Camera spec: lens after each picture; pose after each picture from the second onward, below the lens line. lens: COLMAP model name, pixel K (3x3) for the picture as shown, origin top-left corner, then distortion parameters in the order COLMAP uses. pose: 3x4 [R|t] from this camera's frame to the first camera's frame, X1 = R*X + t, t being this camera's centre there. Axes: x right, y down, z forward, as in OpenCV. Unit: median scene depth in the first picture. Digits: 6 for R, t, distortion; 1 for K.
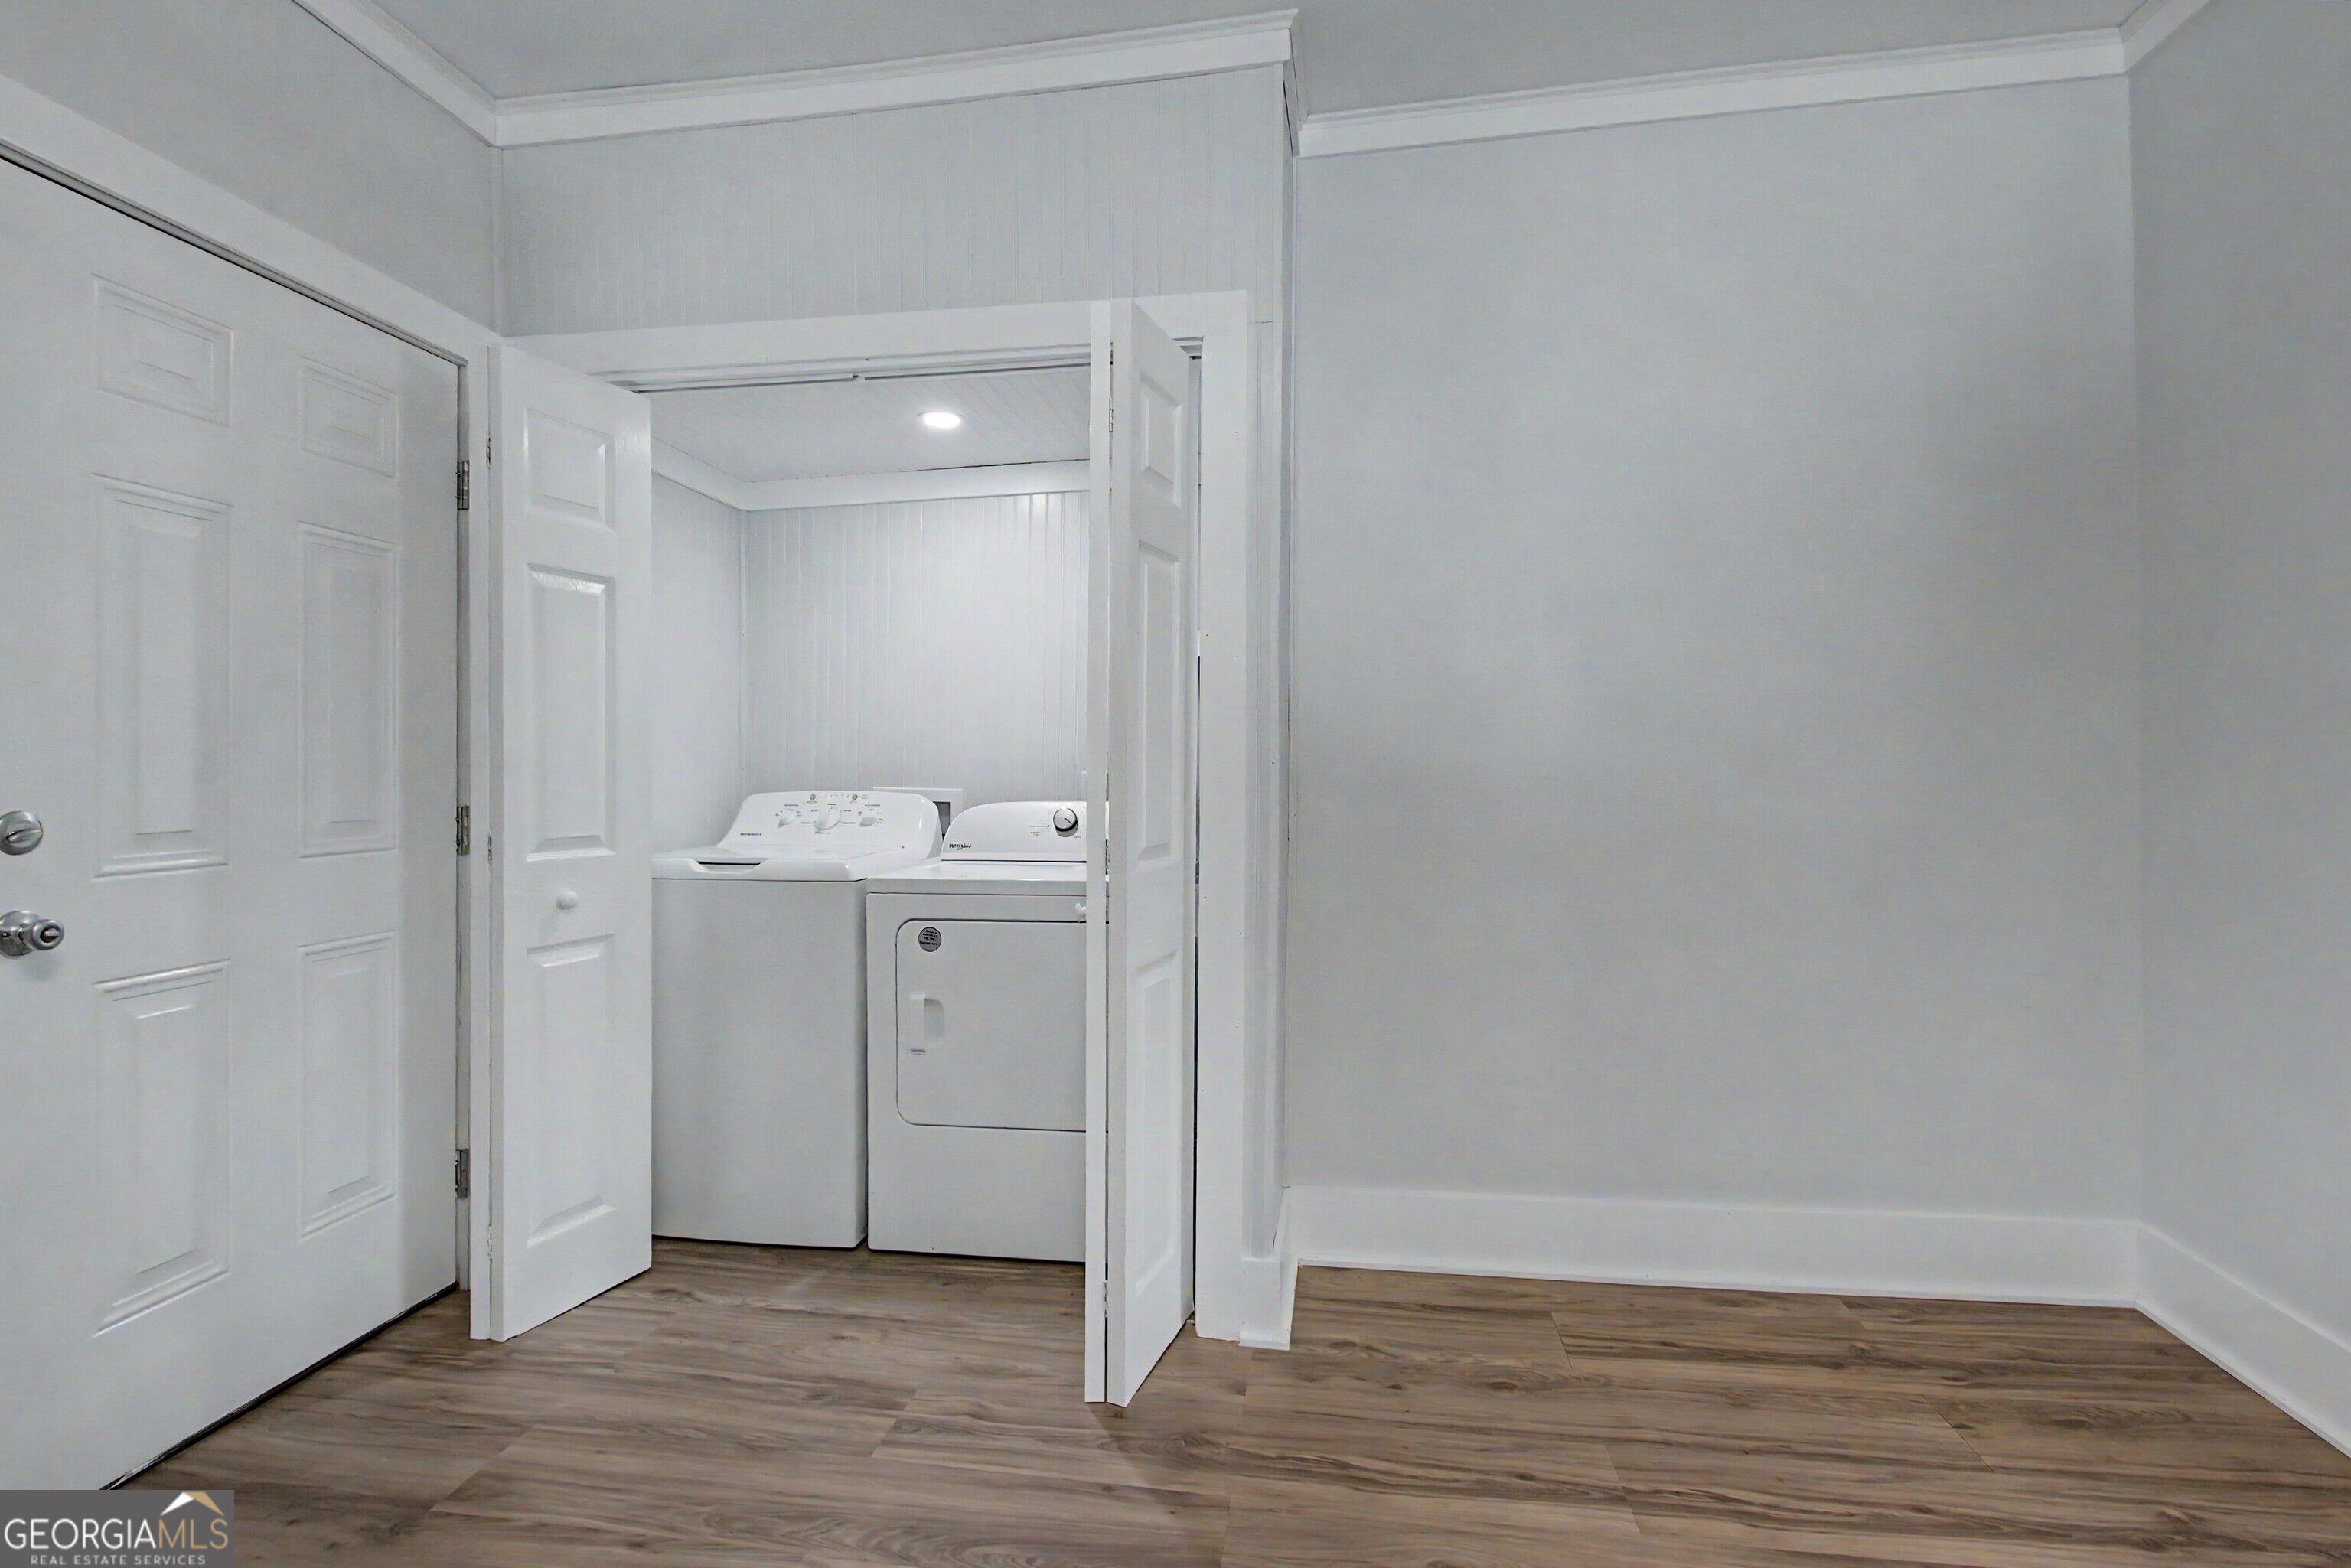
lens RADIAL K [[1144.7, 0, 1168.1], [0, 1144.7, 777.1], [0, 0, 1]] dist [-0.000254, 0.000006]
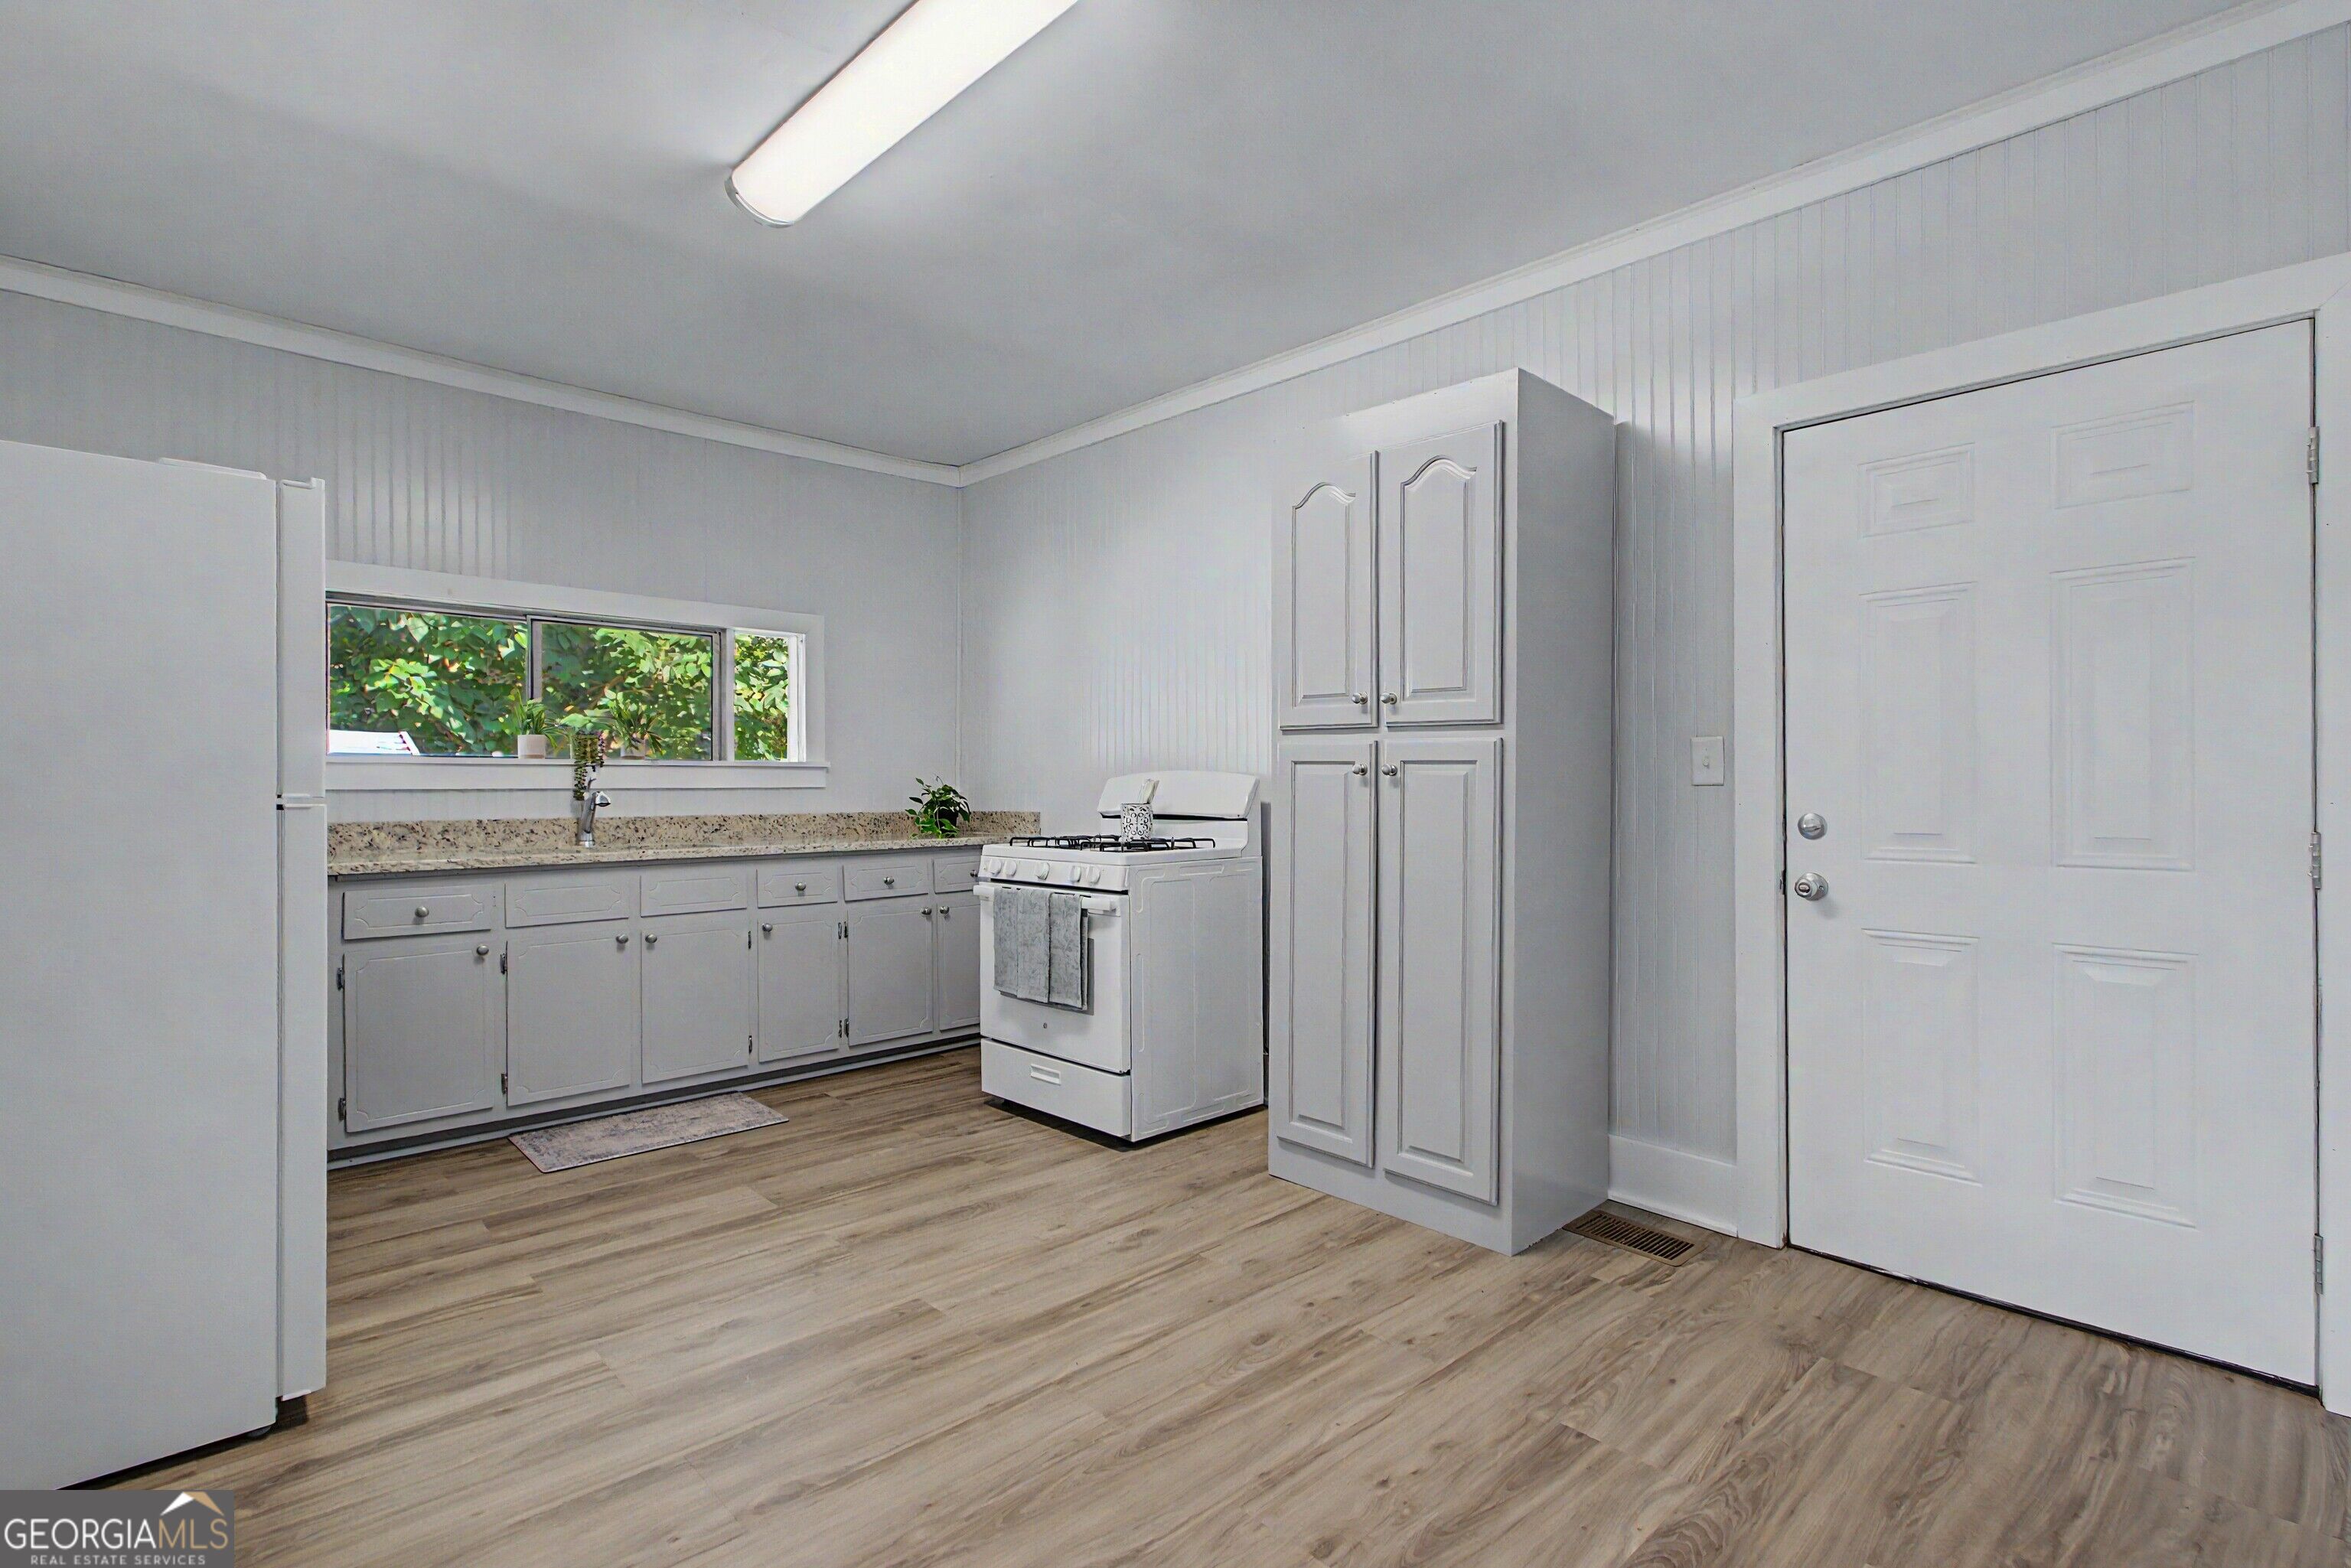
lens RADIAL K [[1131.2, 0, 1175.9], [0, 1131.2, 786.2], [0, 0, 1]] dist [0.022862, 0.001754]
pose [[-0.600276, -0.003474, -0.799785, 0.759273], [-0.008530, 0.999962, 0.002059, -0.004600], [0.799747, 0.008058, -0.600283, 1.080672]]
